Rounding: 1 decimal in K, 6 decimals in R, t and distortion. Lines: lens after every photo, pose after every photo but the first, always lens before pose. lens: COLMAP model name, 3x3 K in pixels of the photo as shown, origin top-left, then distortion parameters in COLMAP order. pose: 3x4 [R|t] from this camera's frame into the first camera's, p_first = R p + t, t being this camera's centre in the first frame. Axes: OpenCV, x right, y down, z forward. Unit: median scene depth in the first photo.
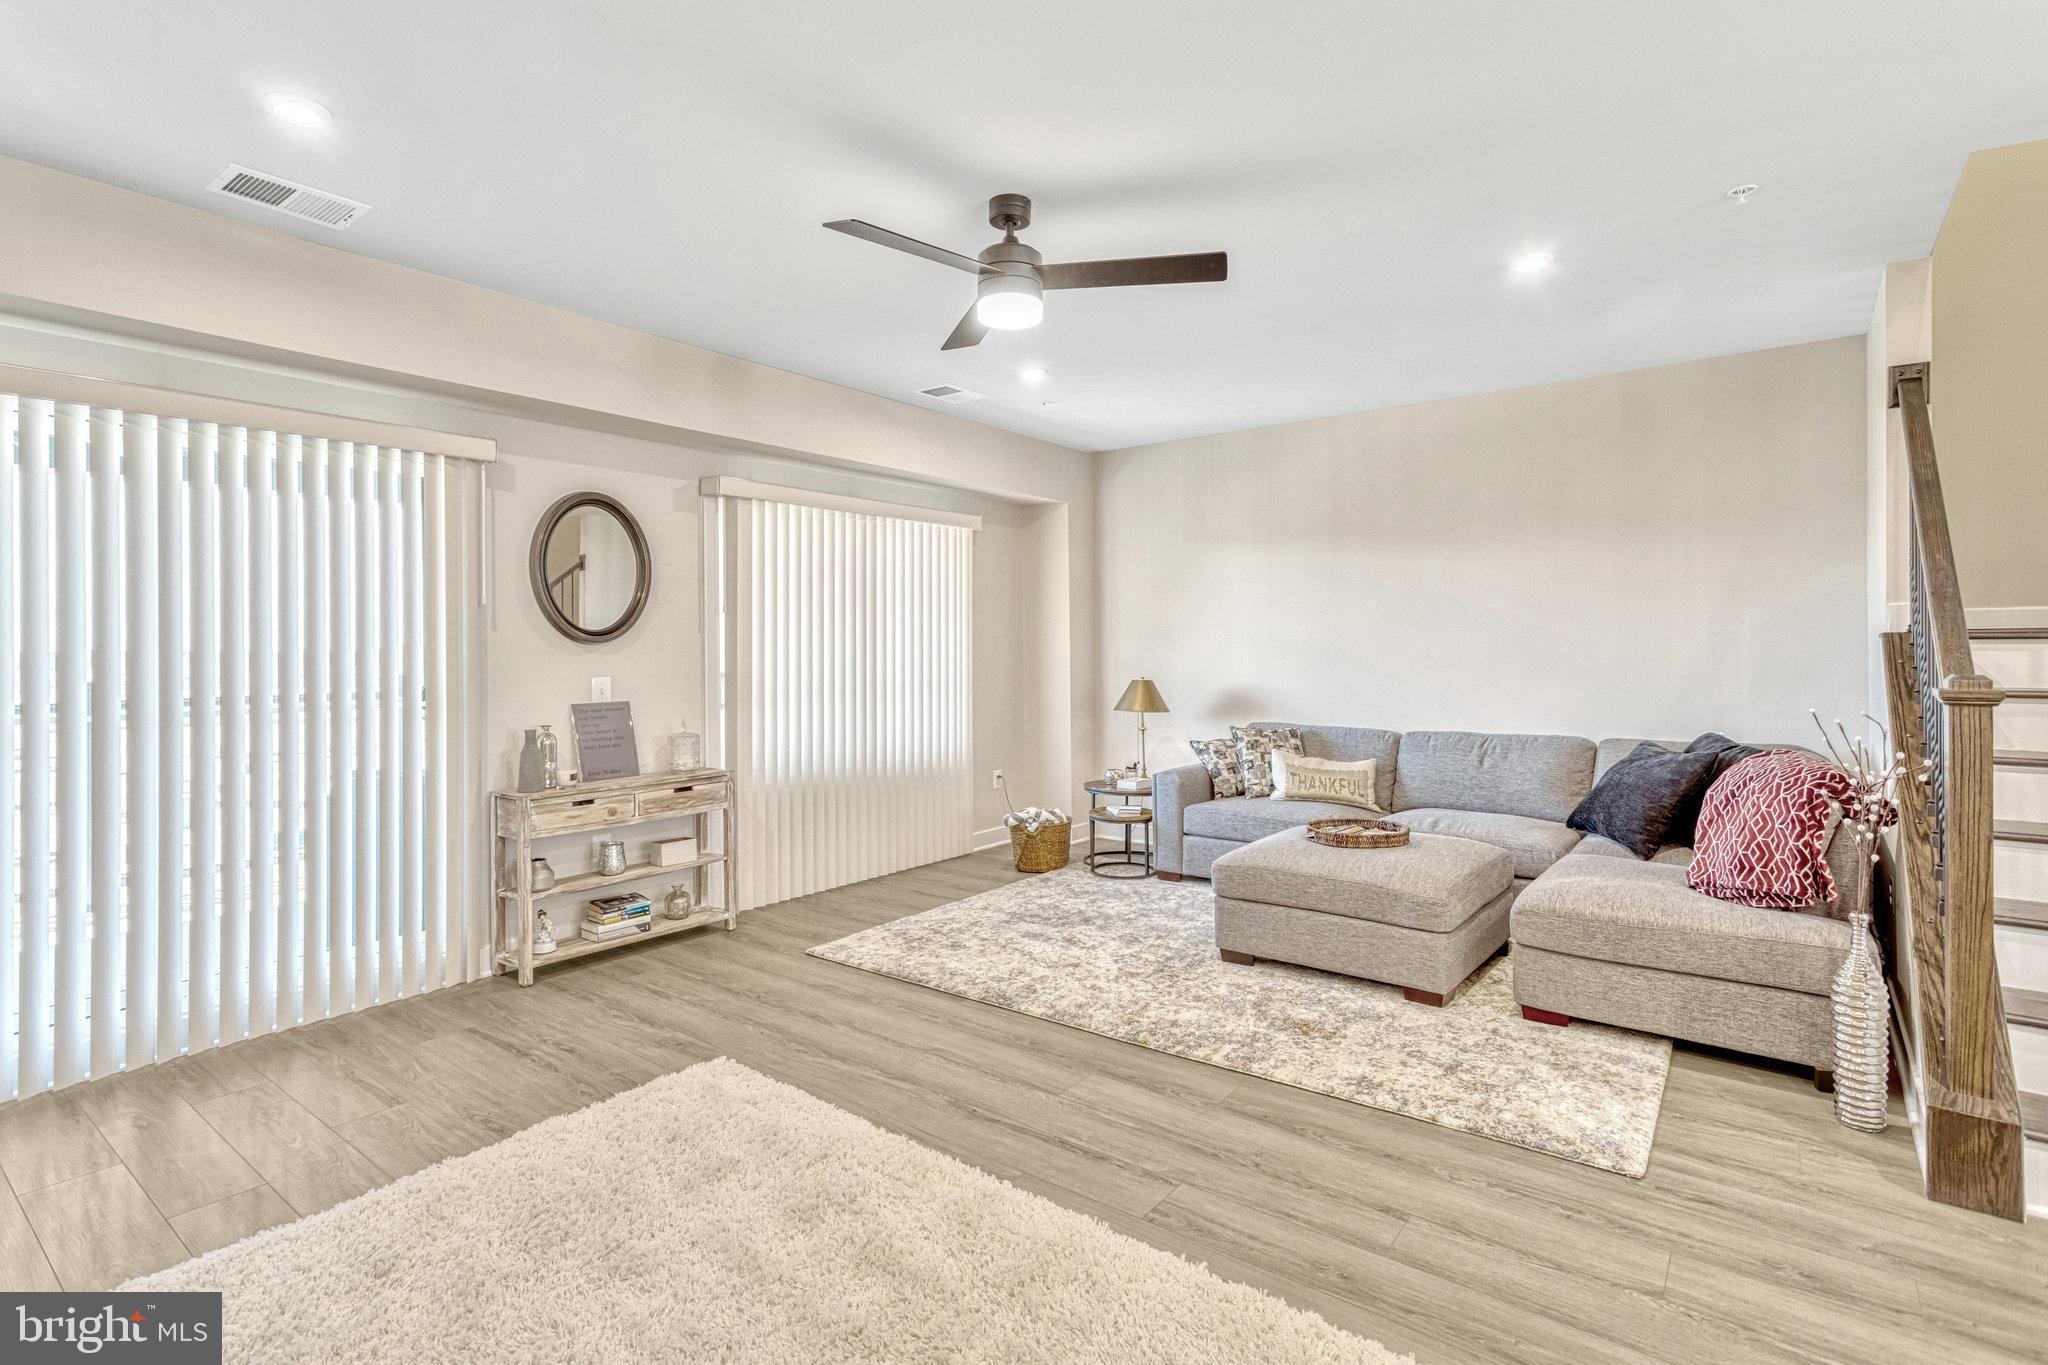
lens RADIAL K [[986.8, 0, 1017.7], [0, 986.8, 658.6], [0, 0, 1]] dist [0.002024, 0.001399]
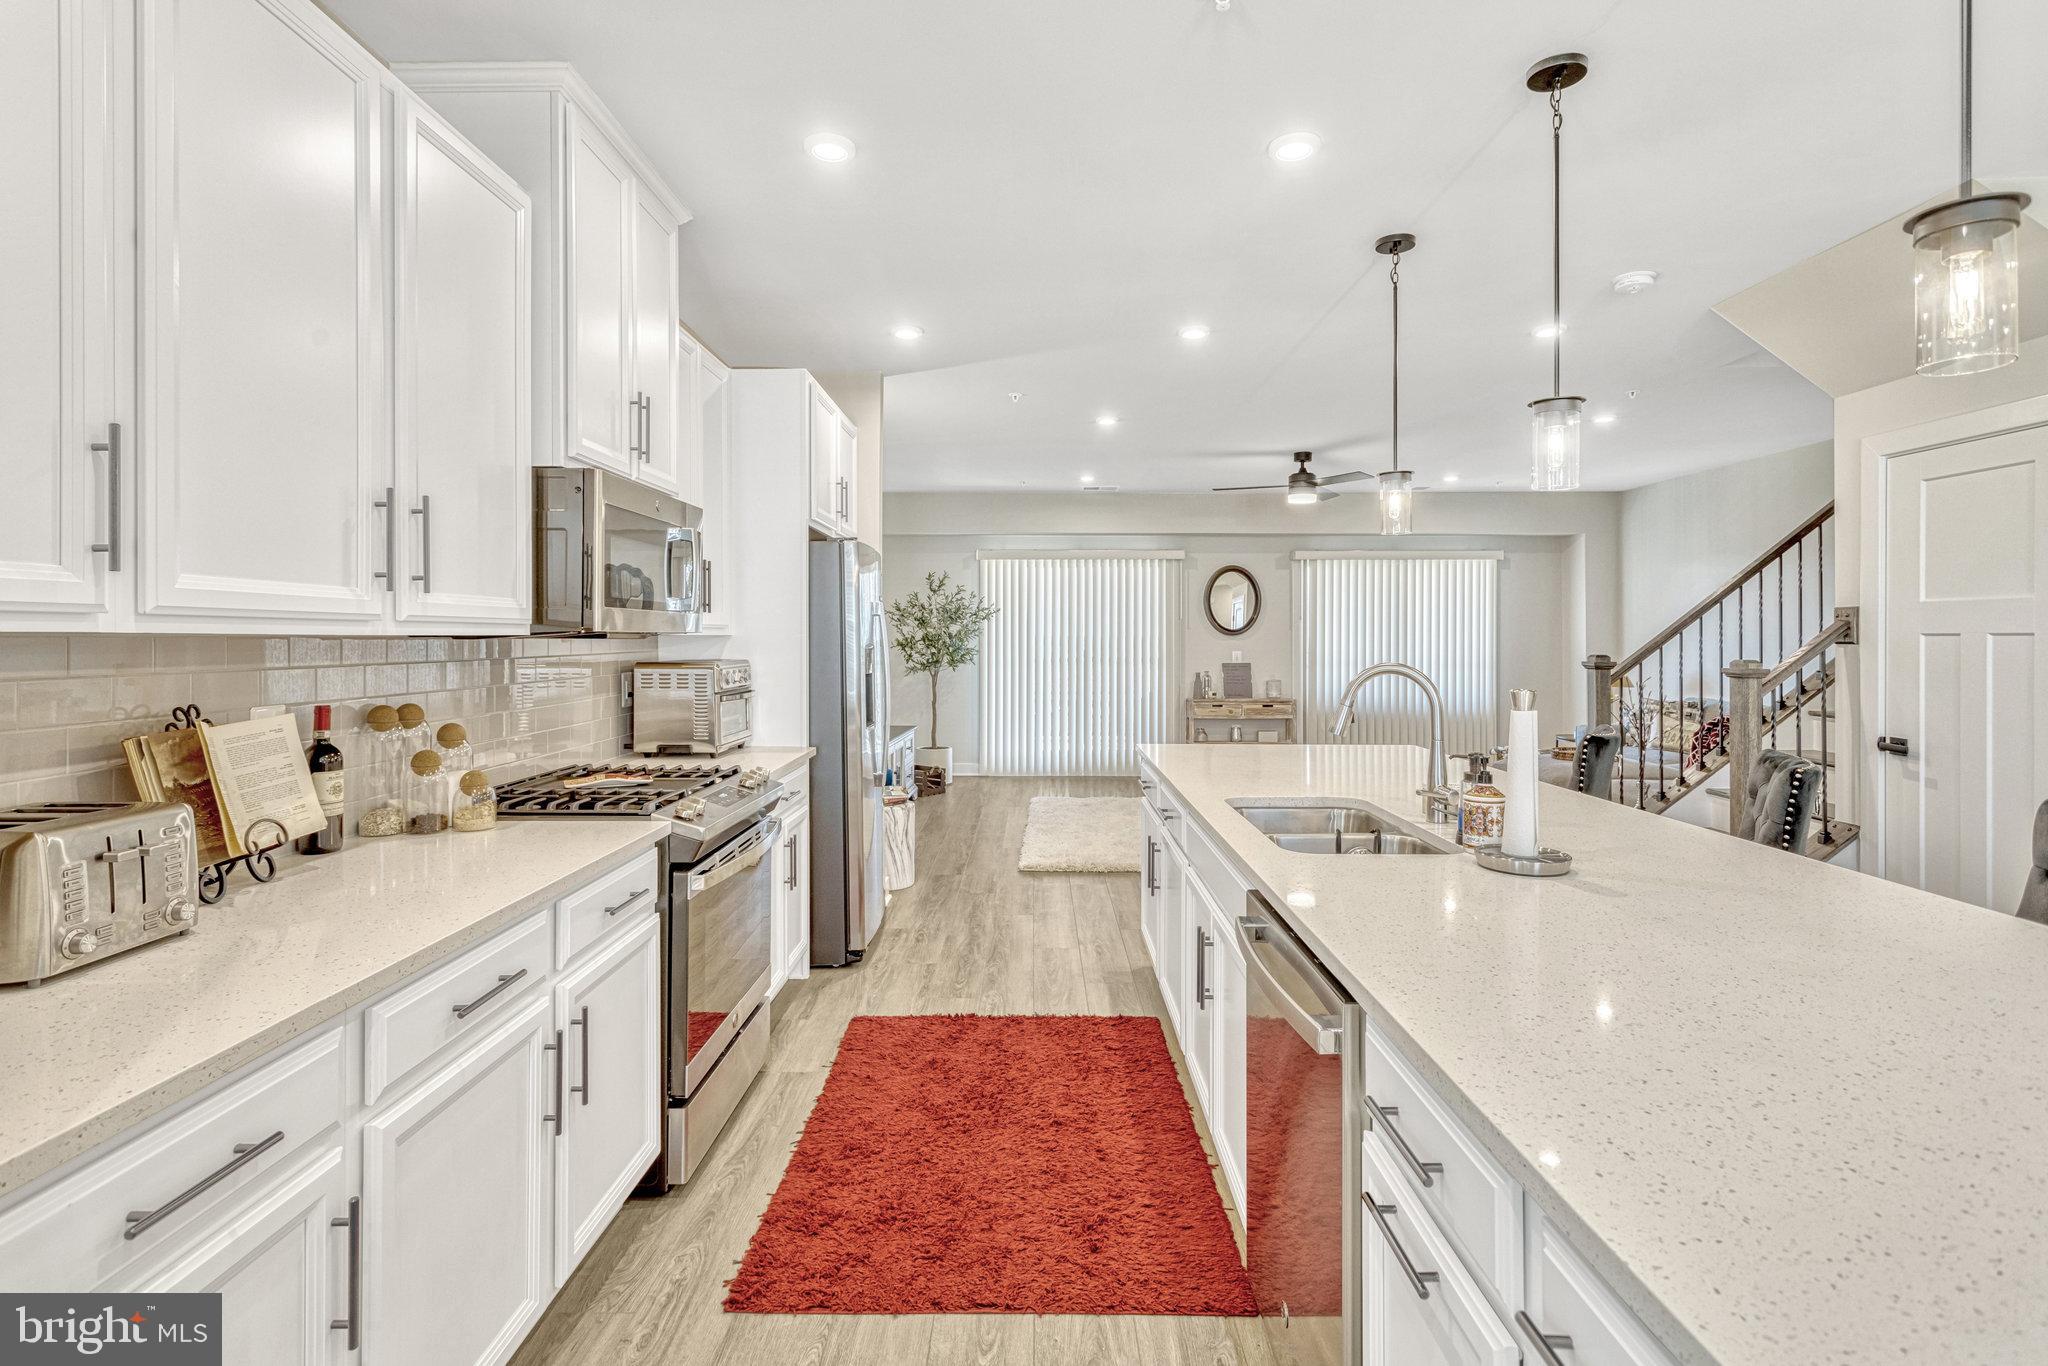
lens RADIAL K [[988.7, 0, 1025.1], [0, 988.7, 640.3], [0, 0, 1]] dist [0.002337, 0.002333]
pose [[0.607255, 0.008631, -0.794460, 1.128182], [-0.013126, 0.999914, 0.000830, -0.000474], [0.794398, 0.009924, 0.607316, -0.750317]]
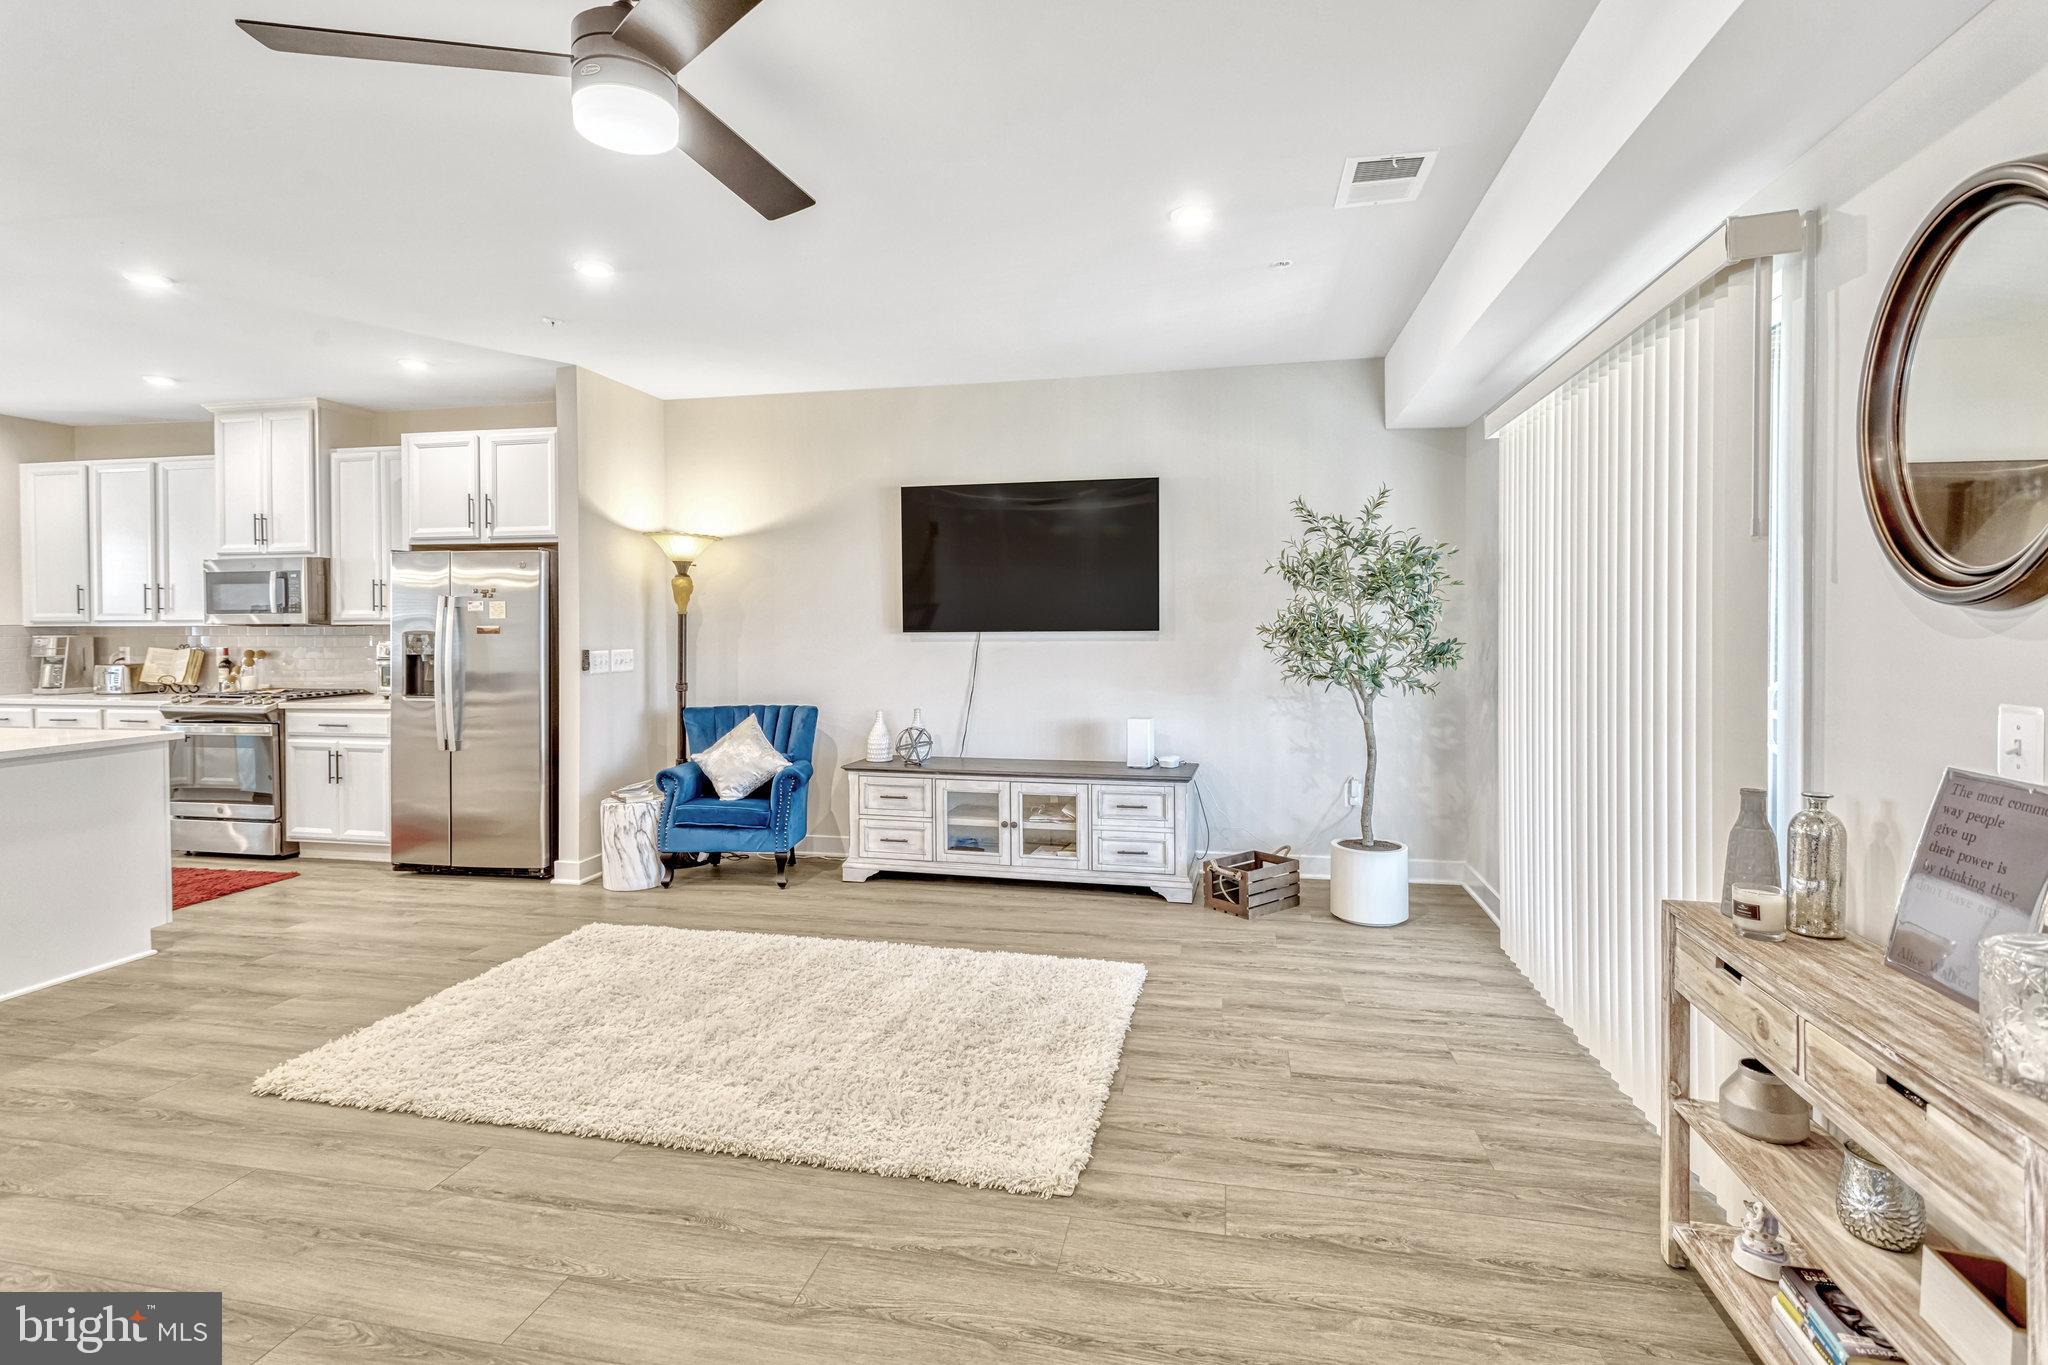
lens RADIAL K [[988.7, 0, 1025.1], [0, 988.7, 639.8], [0, 0, 1]] dist [0.002337, 0.002333]
pose [[-0.899875, 0.018110, -0.435771, 0.034935], [0.005219, 0.999513, 0.030759, -0.017373], [0.436116, 0.025405, -0.899532, 1.299646]]
